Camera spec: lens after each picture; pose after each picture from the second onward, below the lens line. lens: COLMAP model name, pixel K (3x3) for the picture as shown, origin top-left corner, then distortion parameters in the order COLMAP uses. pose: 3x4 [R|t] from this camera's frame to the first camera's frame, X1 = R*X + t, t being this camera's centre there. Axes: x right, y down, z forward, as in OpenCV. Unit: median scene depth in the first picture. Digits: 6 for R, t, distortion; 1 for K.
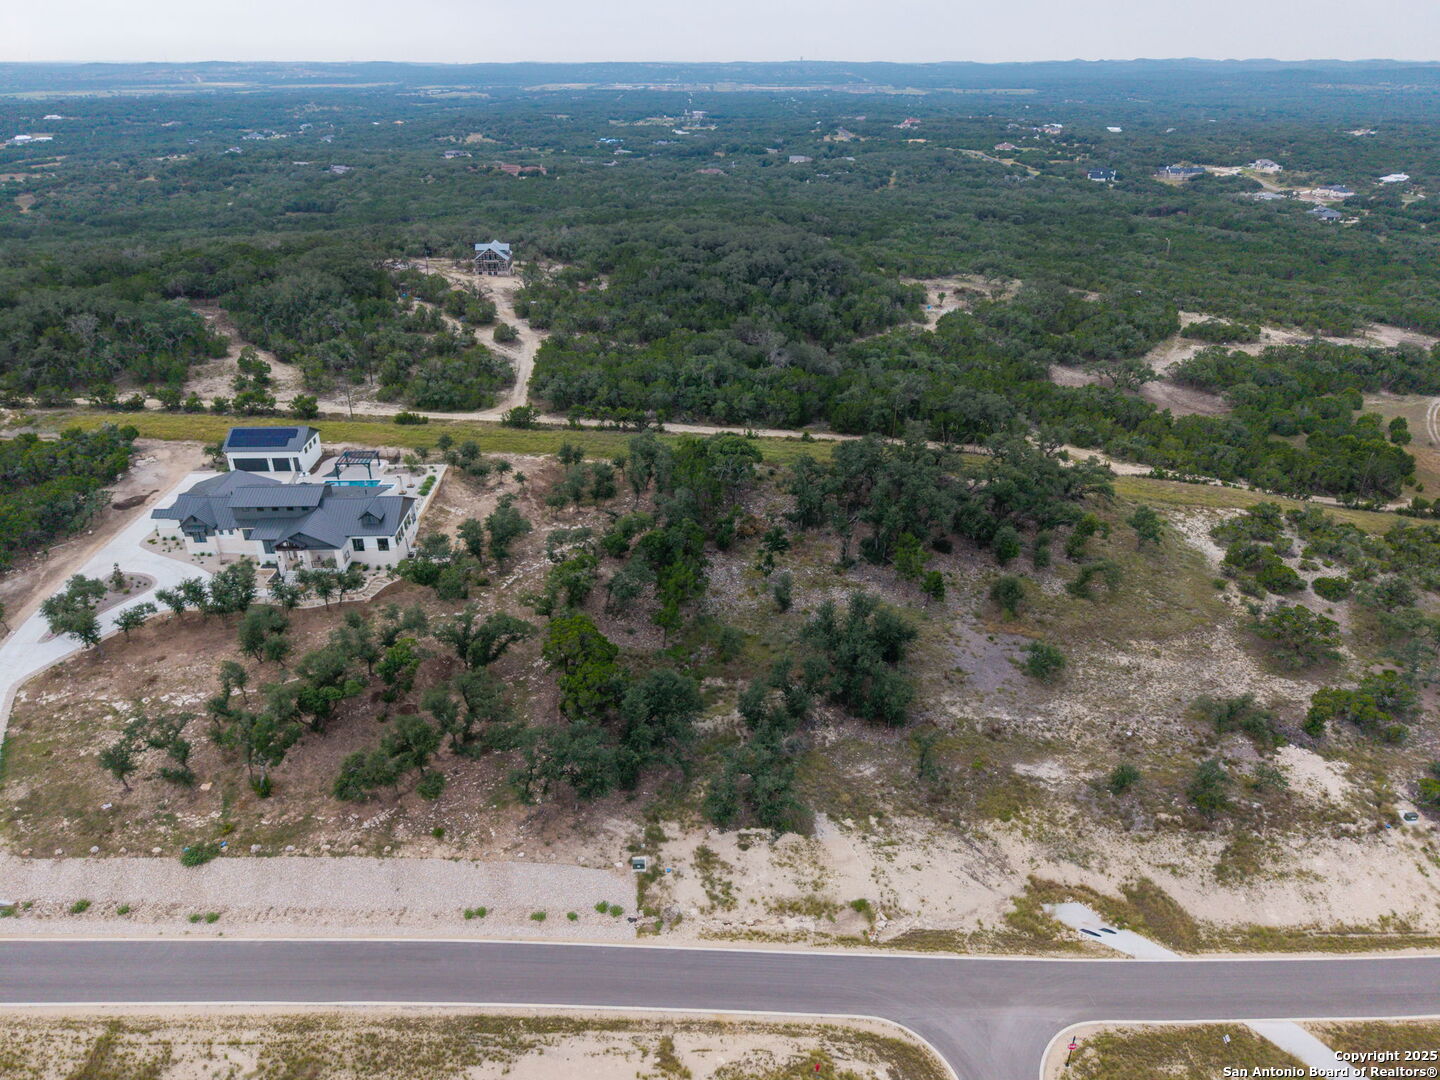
lens RADIAL K [[960.8, 0, 721.8], [0, 960.8, 546.5], [0, 0, 1]] dist [0.017210, -0.015089]
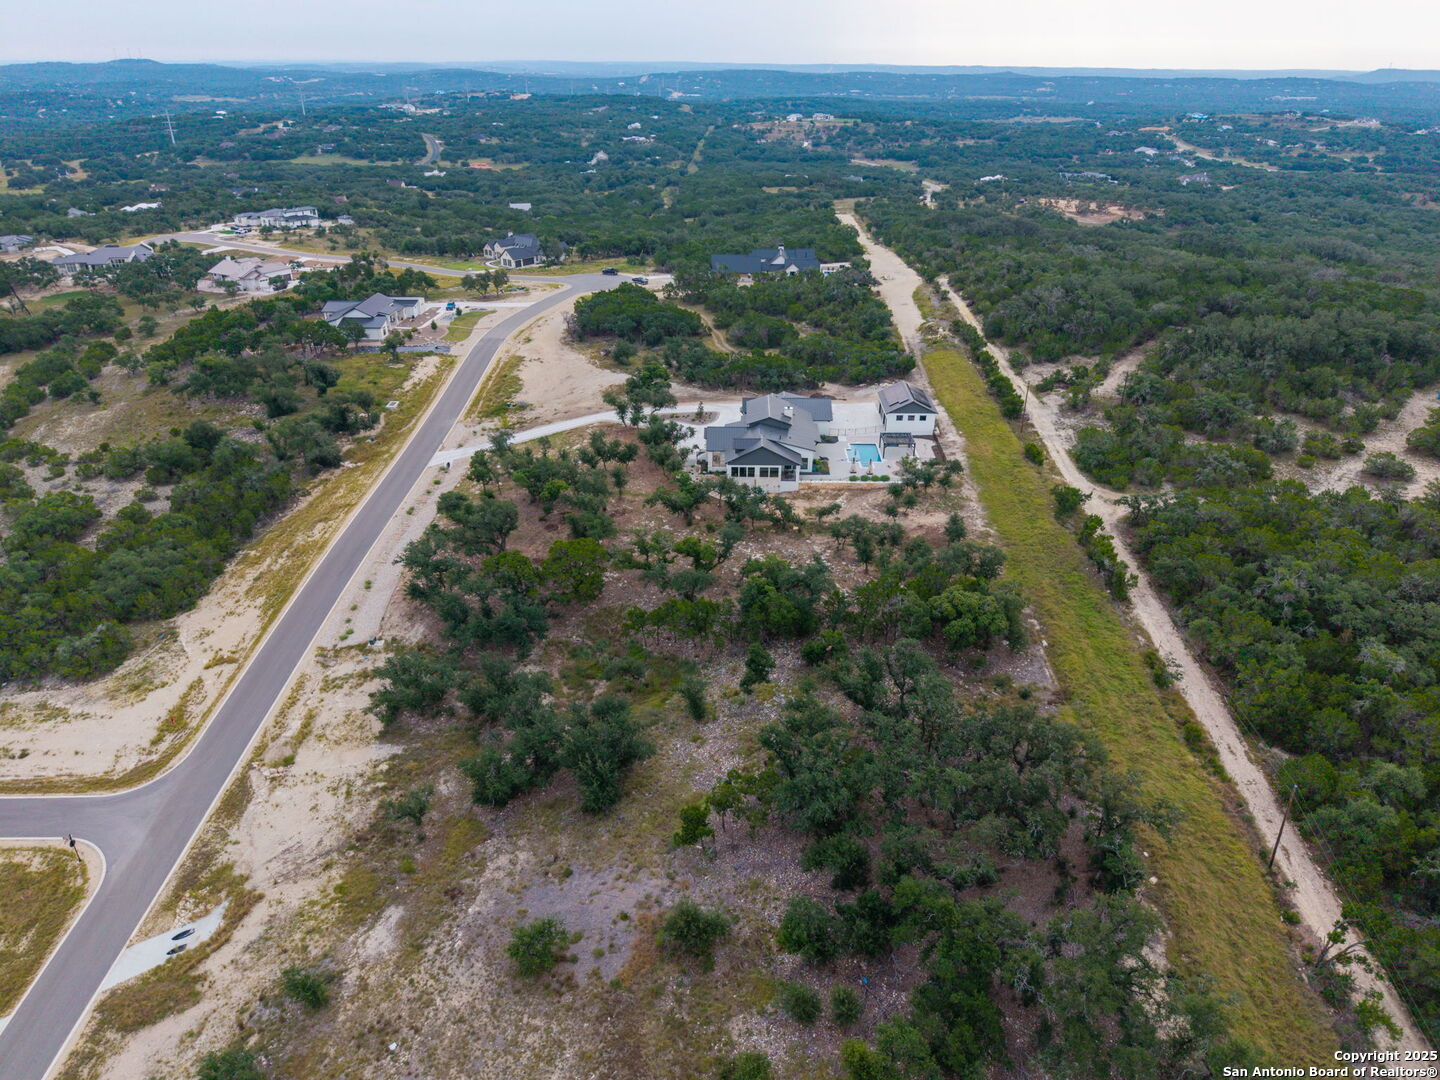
lens RADIAL K [[960.8, 0, 723.6], [0, 960.8, 537.9], [0, 0, 1]] dist [0.017210, -0.015089]
pose [[-0.055150, 0.444030, -0.894313, 1.005794], [-0.459653, 0.783833, 0.417522, -0.568414], [0.886385, 0.434100, 0.160871, 1.090878]]
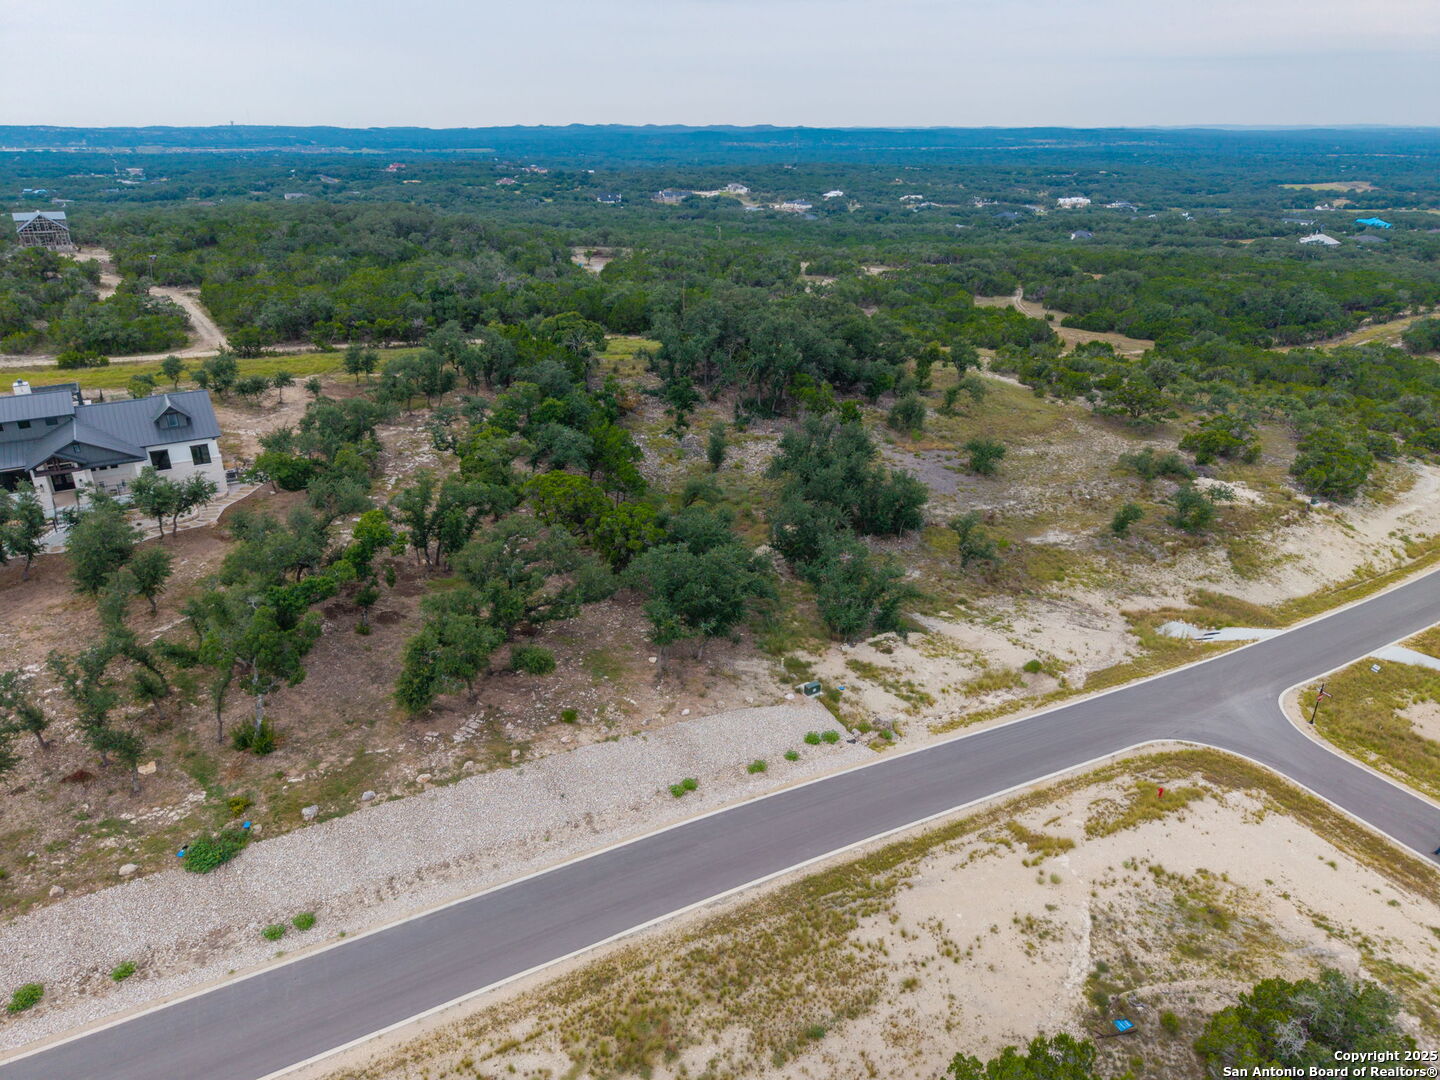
lens RADIAL K [[960.8, 0, 719.5], [0, 960.8, 540.7], [0, 0, 1]] dist [0.017210, -0.015089]
pose [[0.873364, -0.192065, 0.447601, -0.452732], [0.219172, 0.975645, -0.009004, 0.189209], [-0.434970, 0.105966, 0.894188, 0.296566]]
